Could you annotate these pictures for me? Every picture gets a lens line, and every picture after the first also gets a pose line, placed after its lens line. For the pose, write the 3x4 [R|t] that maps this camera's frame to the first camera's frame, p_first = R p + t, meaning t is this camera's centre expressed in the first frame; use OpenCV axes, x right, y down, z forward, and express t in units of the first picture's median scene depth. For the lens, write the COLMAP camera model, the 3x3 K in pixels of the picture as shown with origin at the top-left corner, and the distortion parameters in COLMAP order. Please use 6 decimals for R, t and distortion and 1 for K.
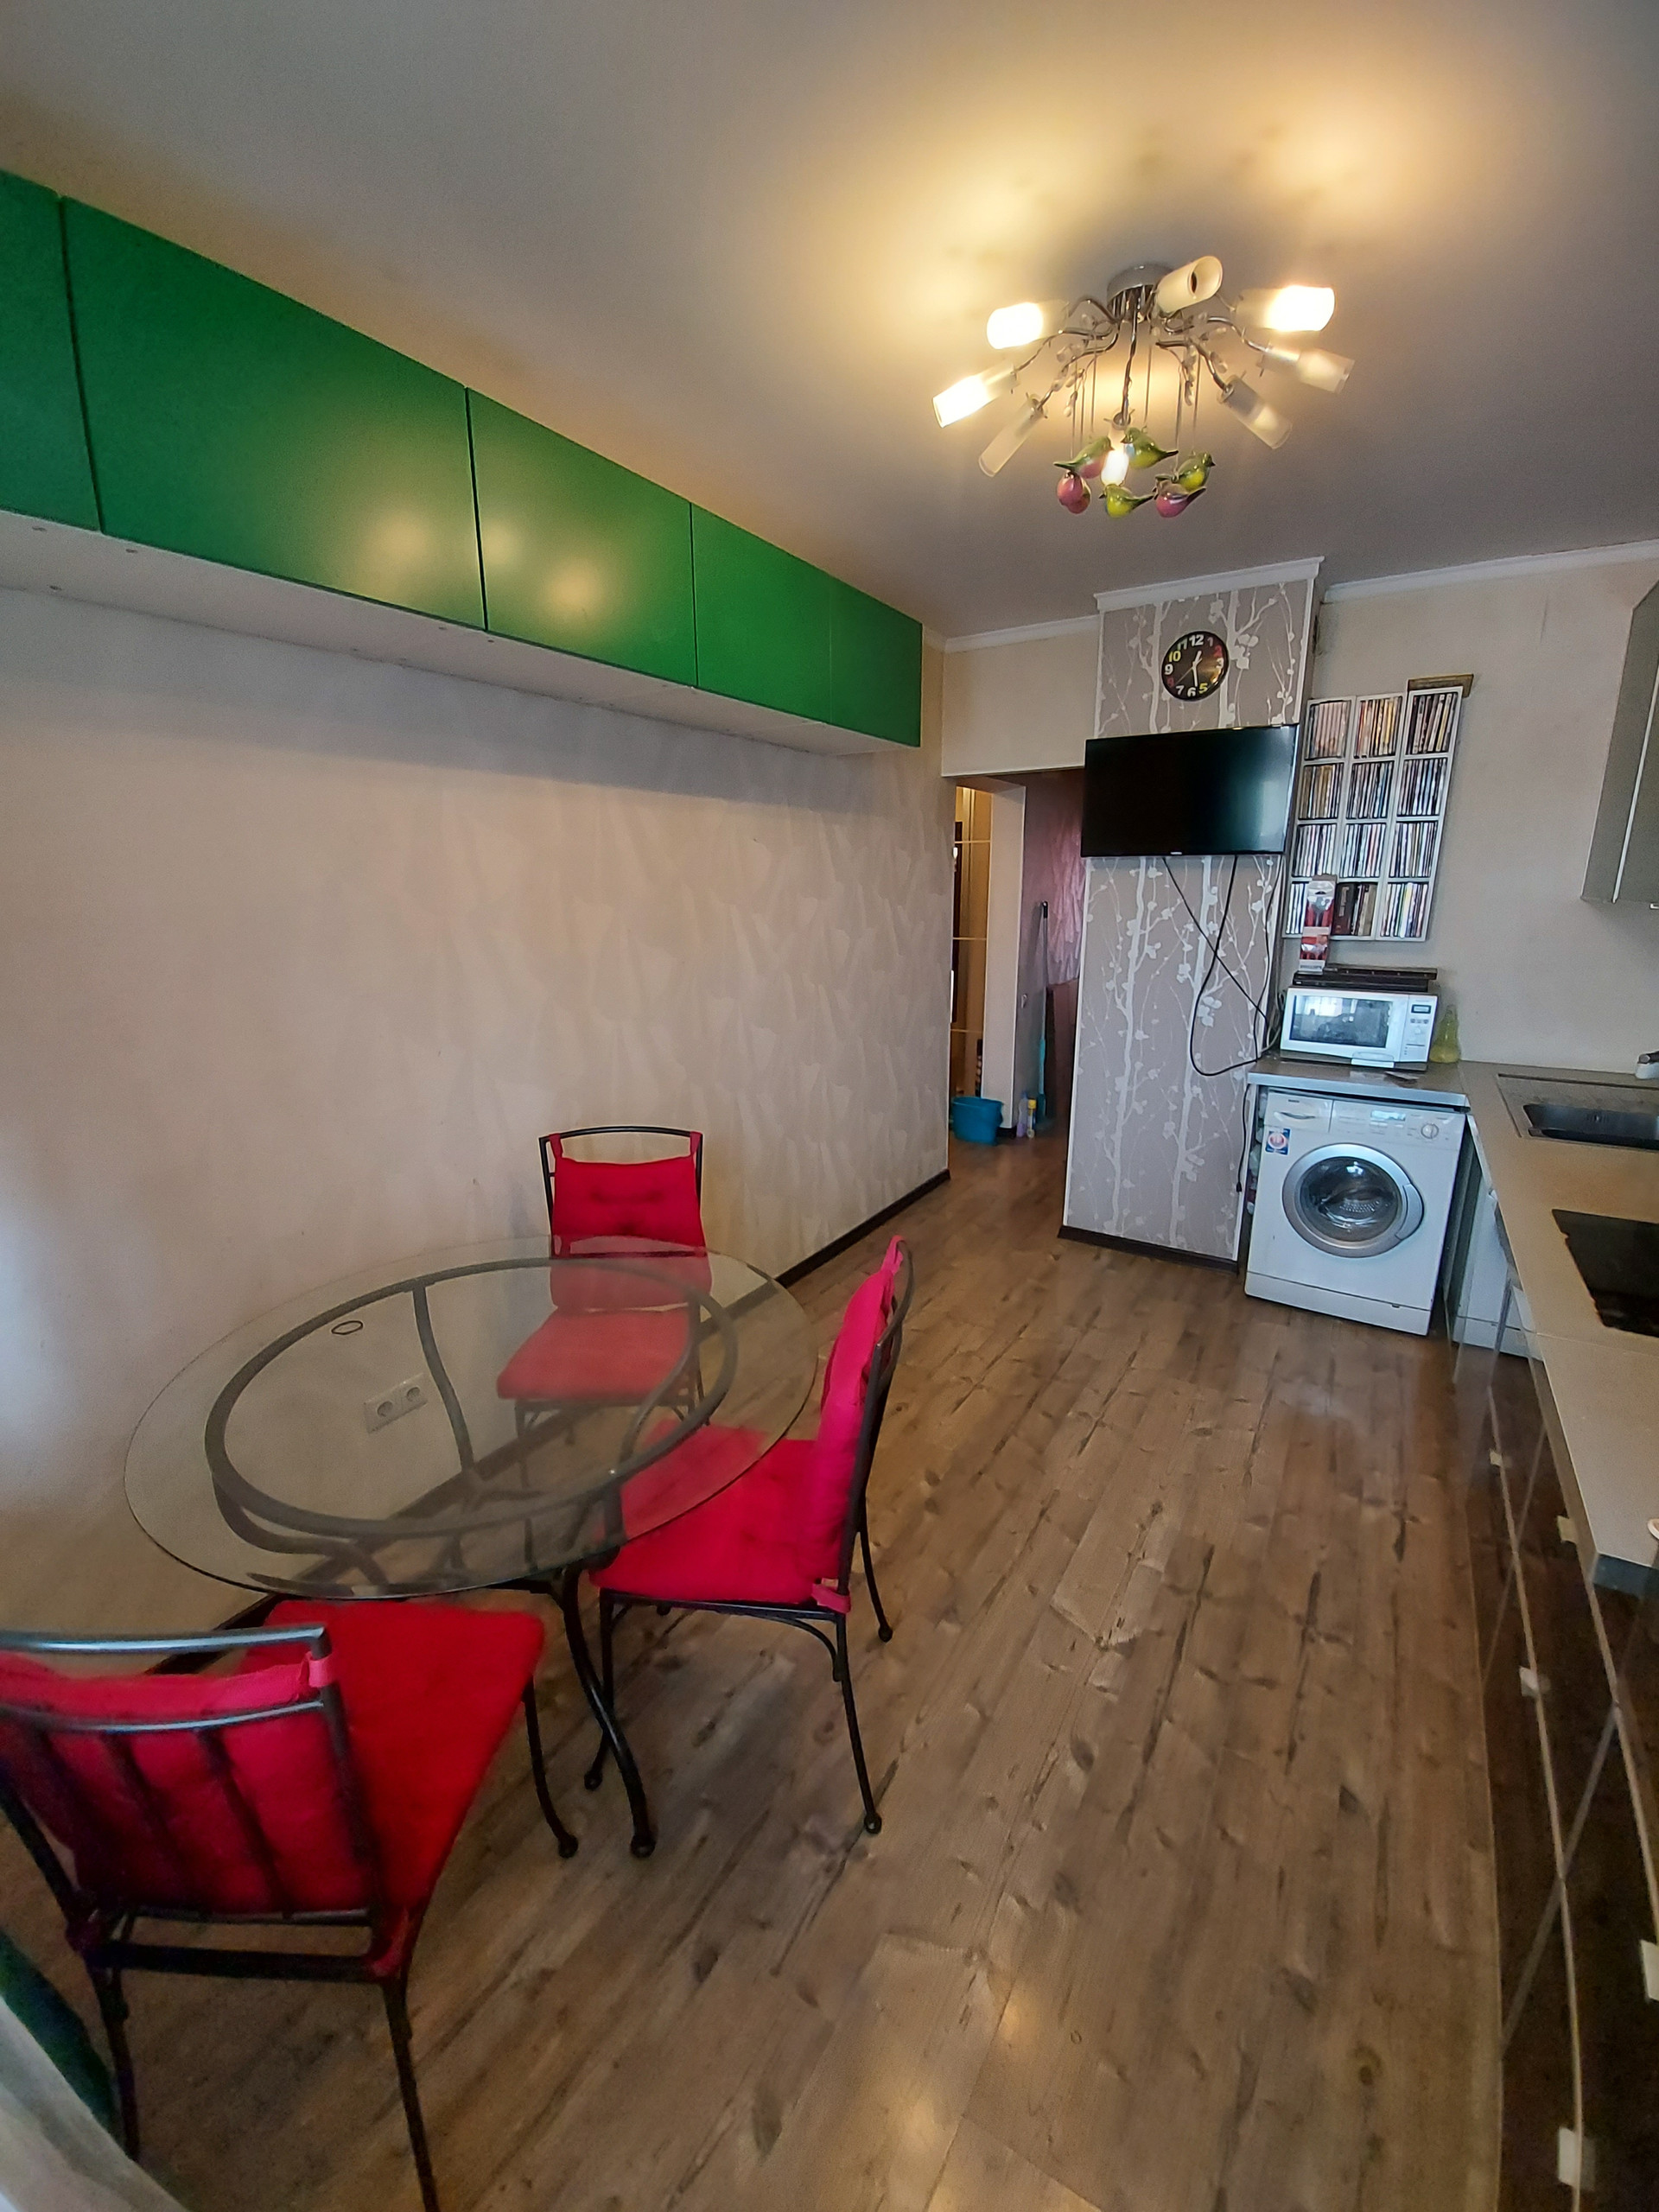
lens RADIAL K [[881.4, 0, 829.5], [0, 881.4, 1106.0], [0, 0, 1]] dist [-0.013501, -0.007714]
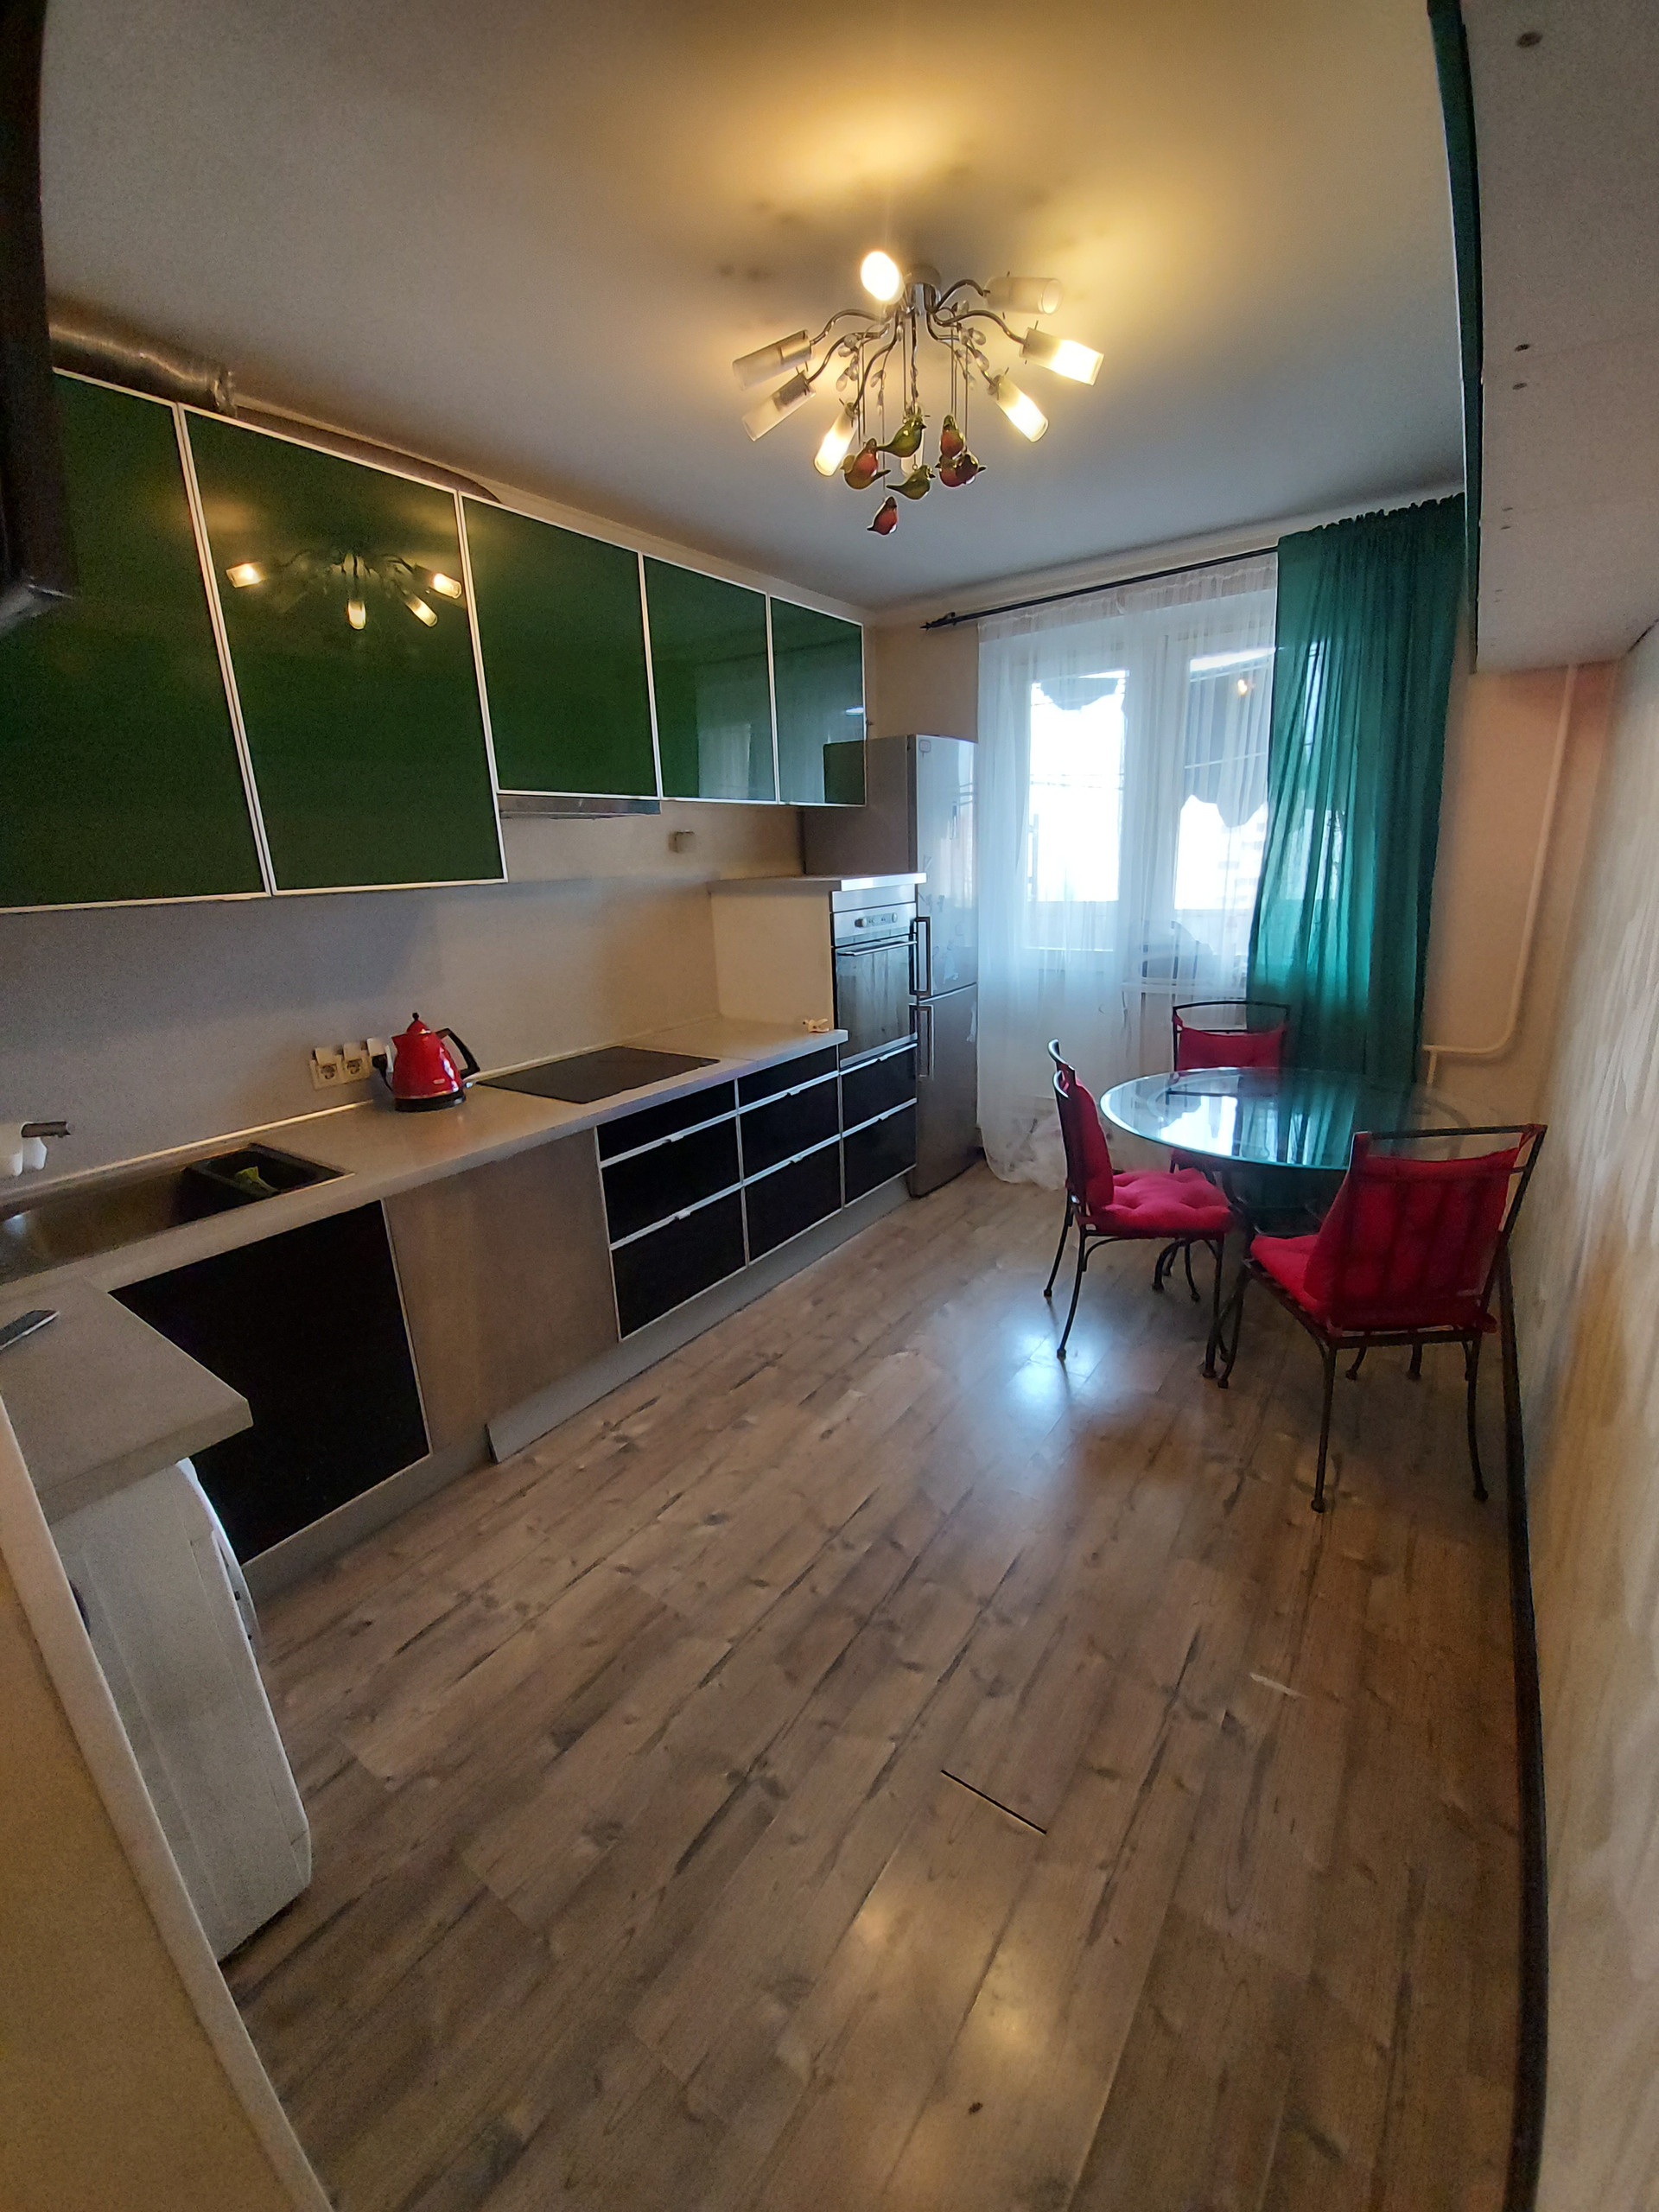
lens RADIAL K [[881.4, 0, 829.5], [0, 881.4, 1106.0], [0, 0, 1]] dist [-0.013501, -0.007714]
pose [[-0.997875, 0.027717, 0.058961, 0.203130], [0.053681, 0.862615, 0.503004, -0.299029], [-0.036919, 0.505101, -0.862270, 1.191273]]
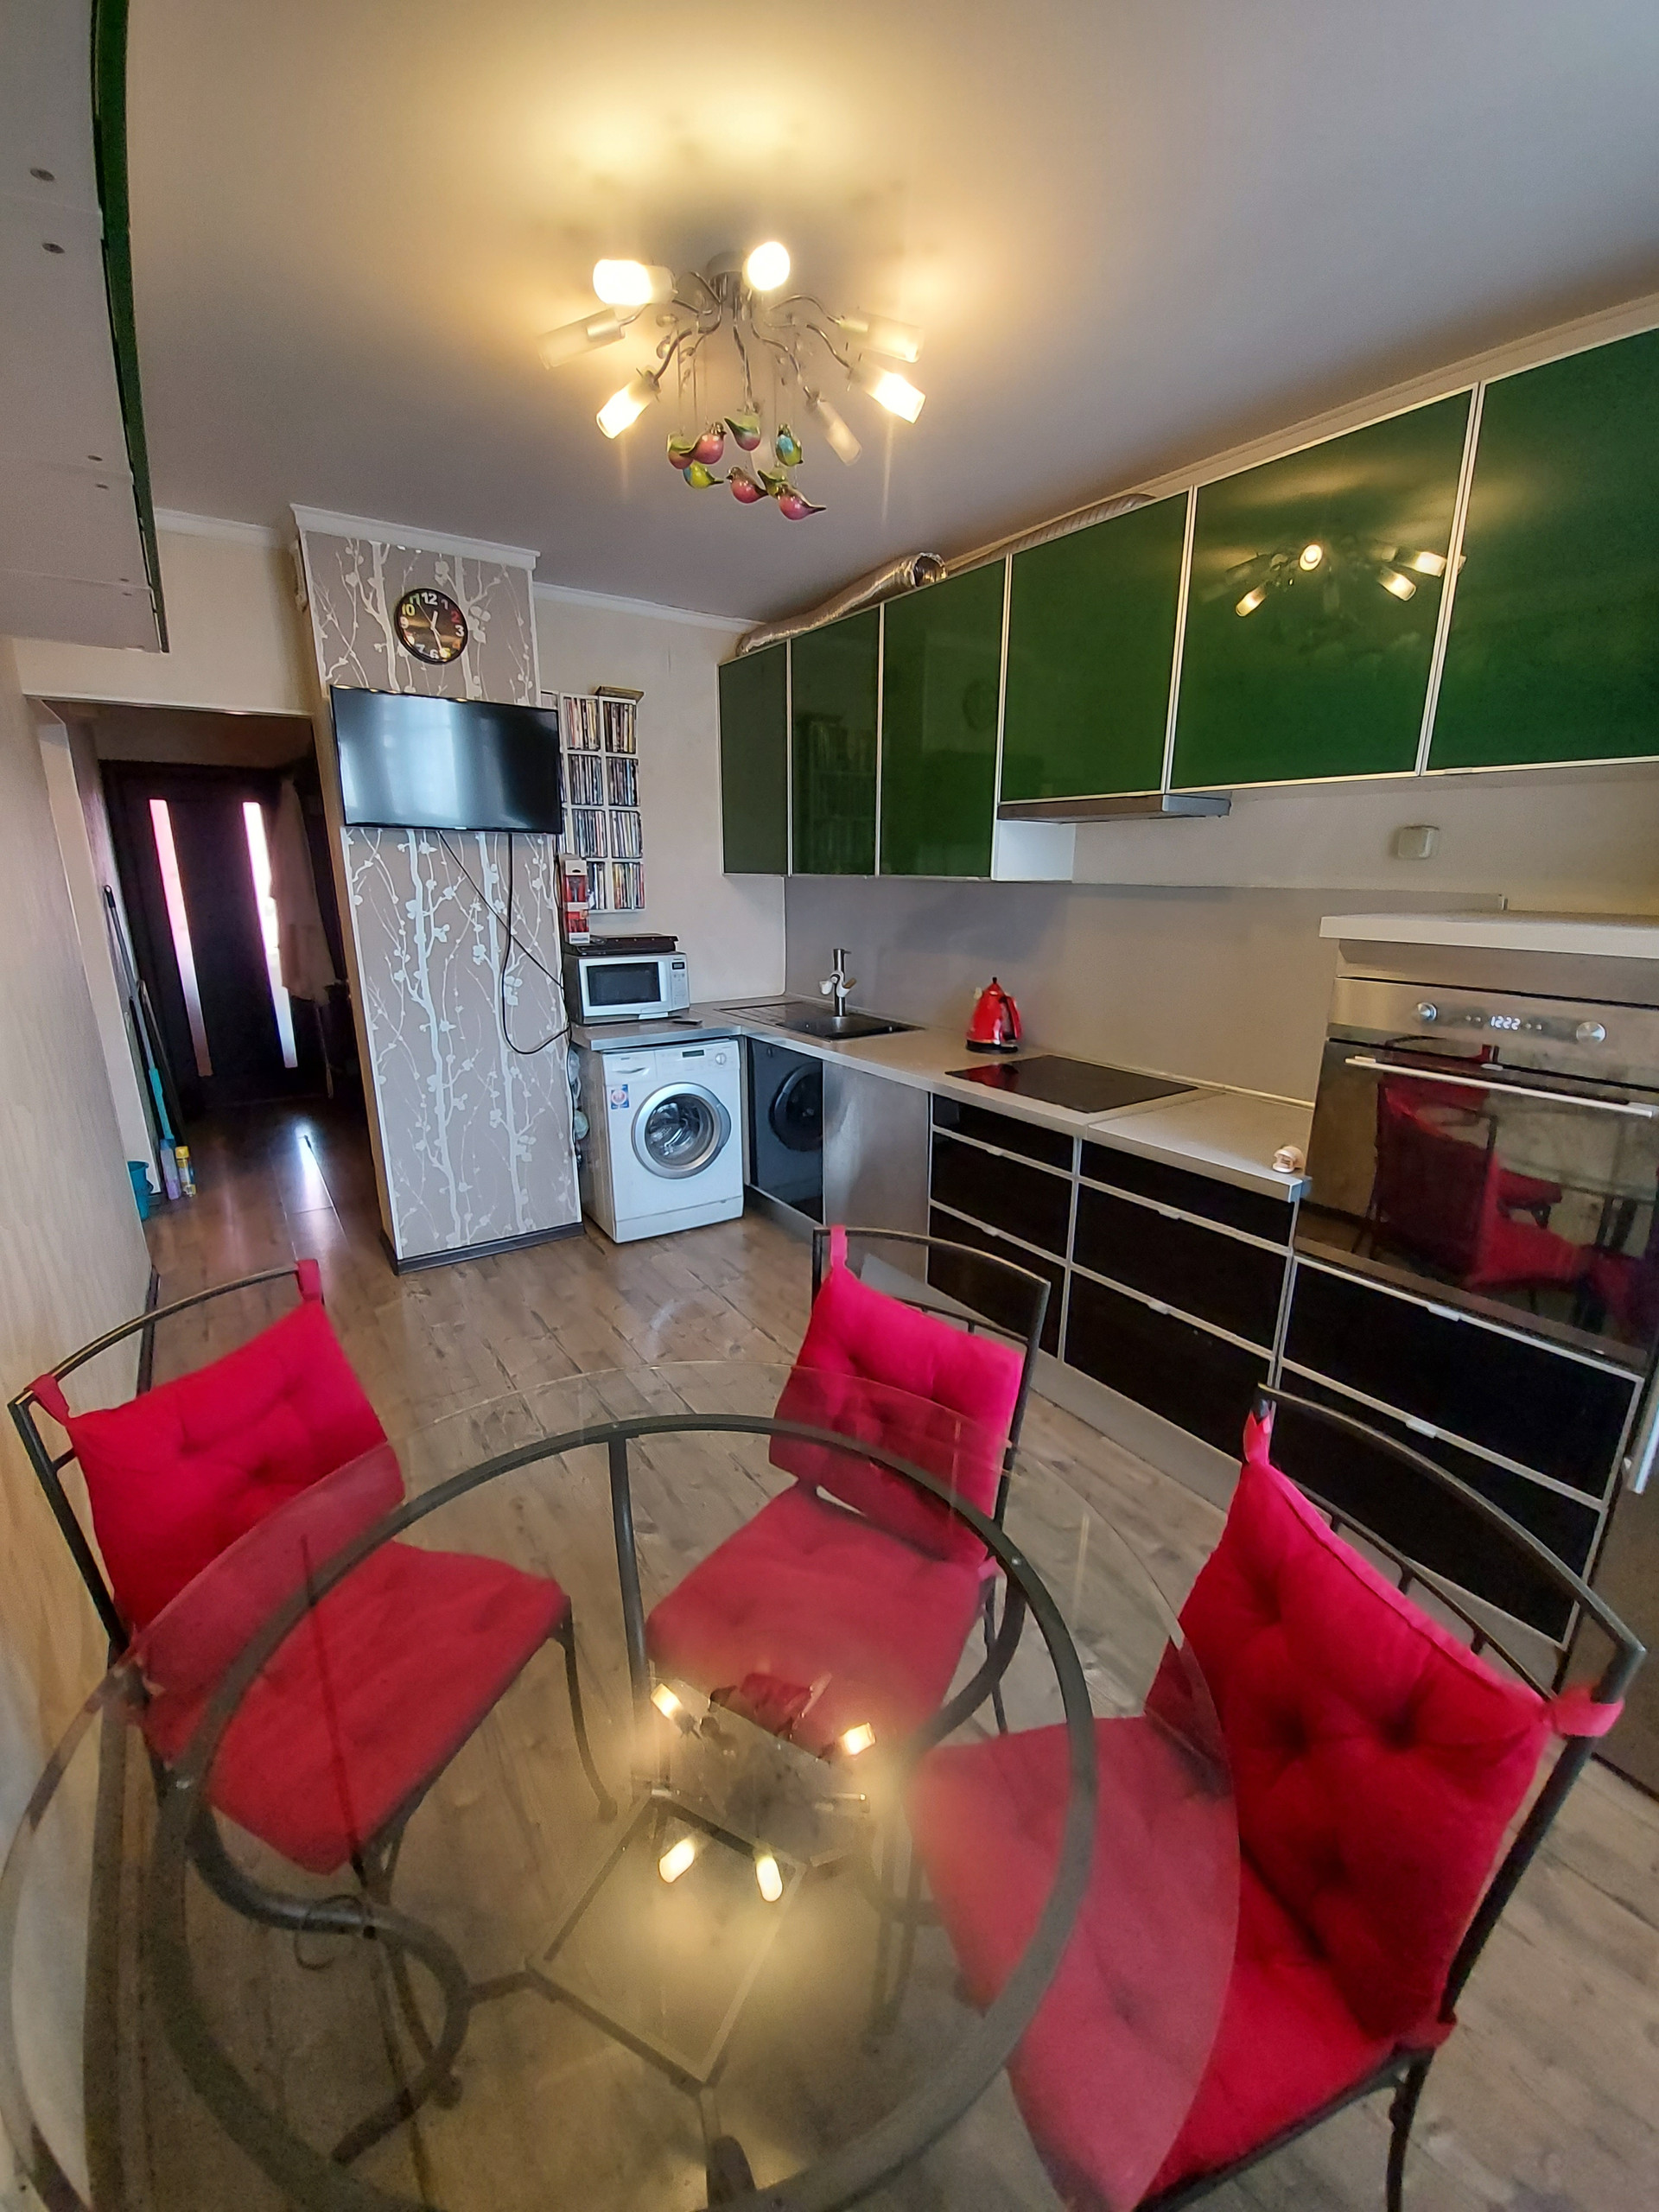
lens RADIAL K [[881.4, 0, 829.5], [0, 881.4, 1106.0], [0, 0, 1]] dist [-0.013501, -0.007714]
pose [[0.381830, -0.226761, 0.895983, -0.368846], [0.214192, 0.964753, 0.152886, -0.060130], [-0.899071, 0.133536, 0.416942, 0.295557]]
